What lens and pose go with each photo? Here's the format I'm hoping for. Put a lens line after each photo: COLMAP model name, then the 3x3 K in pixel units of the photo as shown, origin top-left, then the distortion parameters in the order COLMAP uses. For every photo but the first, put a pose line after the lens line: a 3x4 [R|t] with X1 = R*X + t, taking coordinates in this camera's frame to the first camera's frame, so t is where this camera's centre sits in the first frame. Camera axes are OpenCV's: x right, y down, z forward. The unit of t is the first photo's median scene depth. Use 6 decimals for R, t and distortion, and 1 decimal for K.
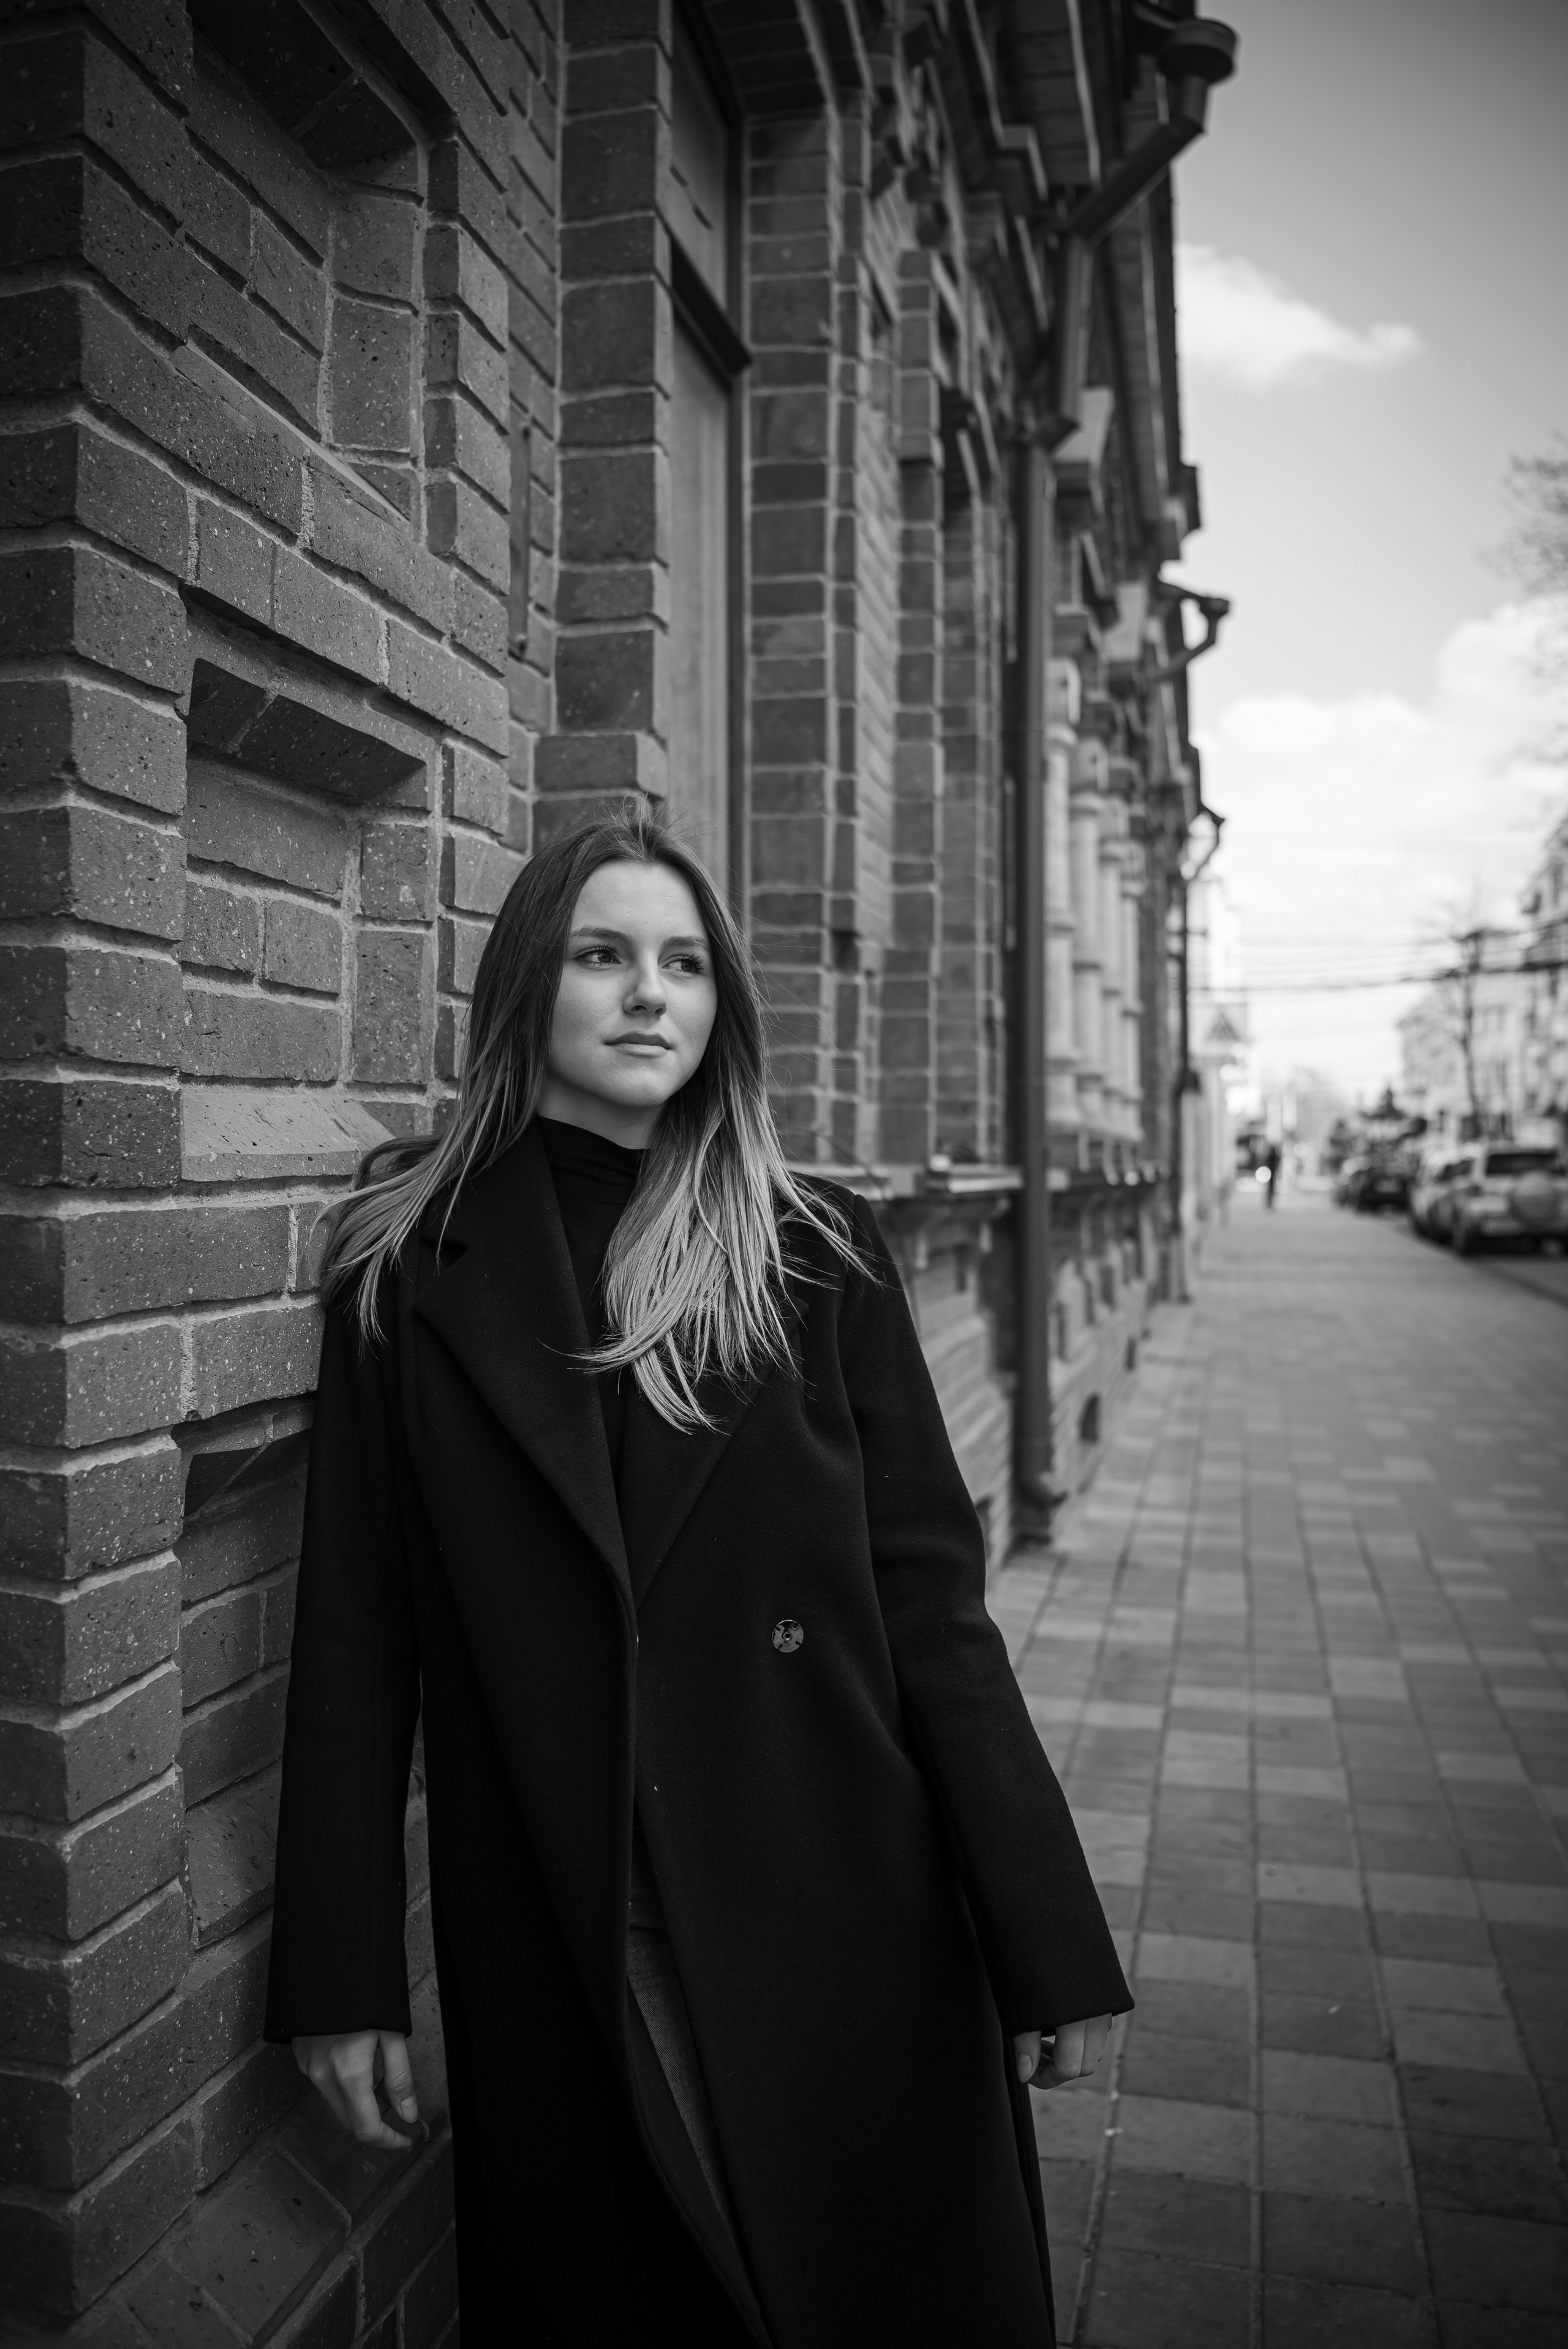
lens RADIAL K [[2011.0, 0, 746.4], [0, 2011.0, 1141.9], [0, 0, 1]] dist [-0.095054, 0.044780]
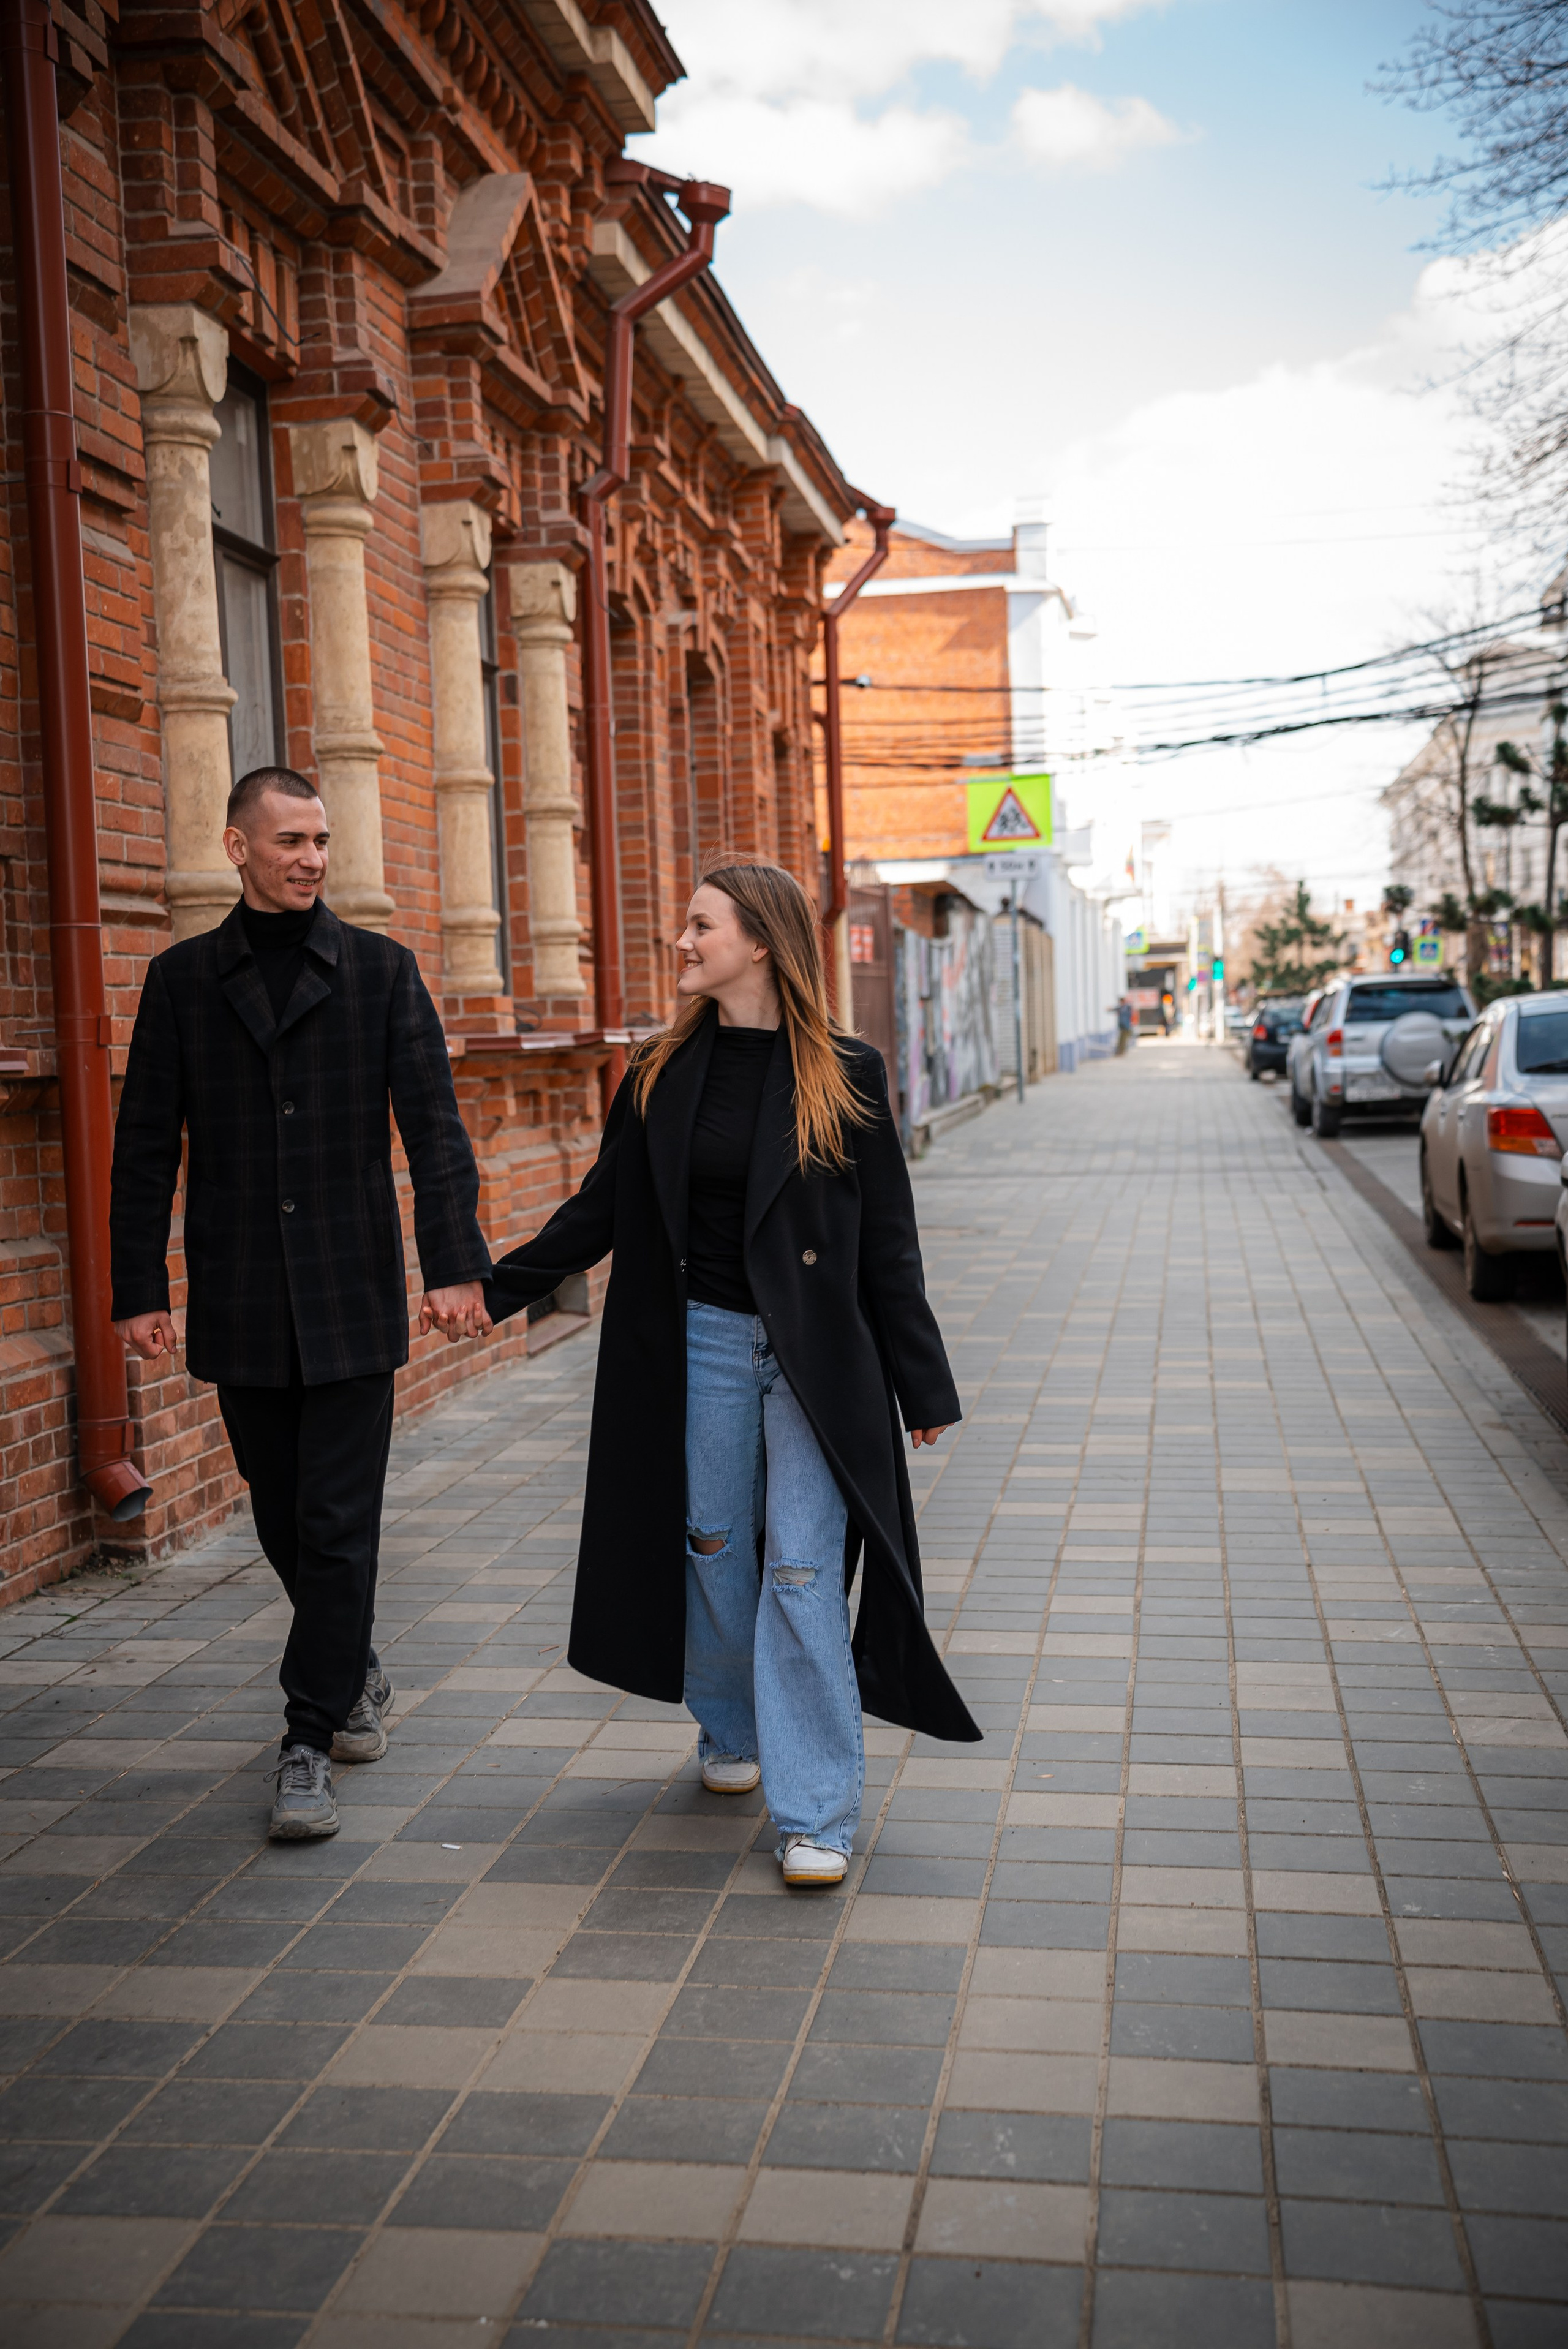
lens RADIAL K [[2955.9, 0, 796.9], [0, 2955.9, 1187.0], [0, 0, 1]] dist [0.204998, 0.000000]
pose [[0.995066, -0.034501, 0.093027, 0.503580], [0.028311, 0.997347, 0.067059, -0.001006], [-0.095093, -0.064094, 0.993403, -0.172806]]
